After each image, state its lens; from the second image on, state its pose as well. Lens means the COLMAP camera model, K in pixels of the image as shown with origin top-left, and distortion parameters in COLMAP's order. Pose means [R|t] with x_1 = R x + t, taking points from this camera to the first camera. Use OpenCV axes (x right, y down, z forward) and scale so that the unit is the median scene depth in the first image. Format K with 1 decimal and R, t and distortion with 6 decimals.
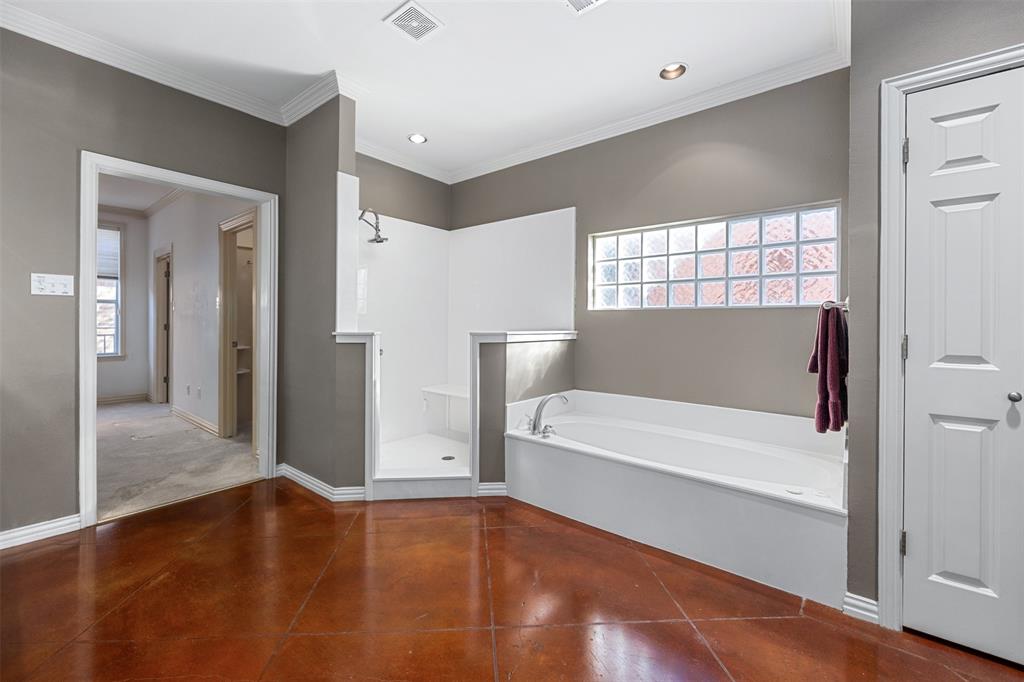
lens RADIAL K [[420.8, 0, 507.3], [0, 420.8, 331.0], [0, 0, 1]] dist [0.010395, -0.000254]
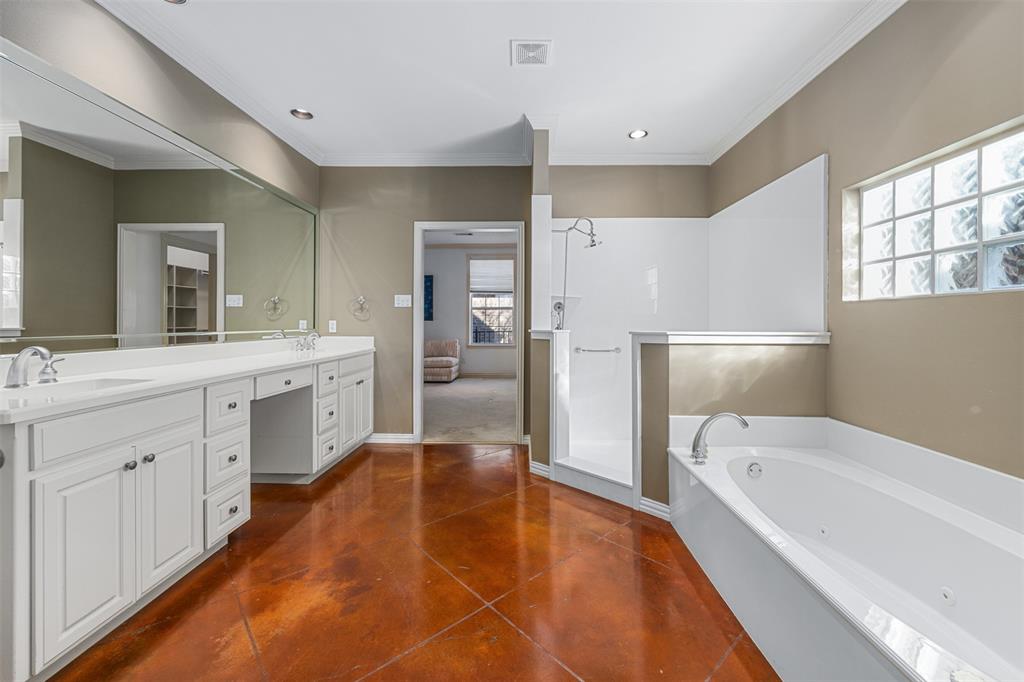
lens RADIAL K [[420.8, 0, 522.2], [0, 420.8, 325.4], [0, 0, 1]] dist [0.010395, -0.000254]
pose [[0.636685, 0.001724, -0.771122, 0.472752], [-0.012106, 0.999897, -0.007761, -0.000143], [0.771029, 0.014277, 0.636640, 0.212591]]
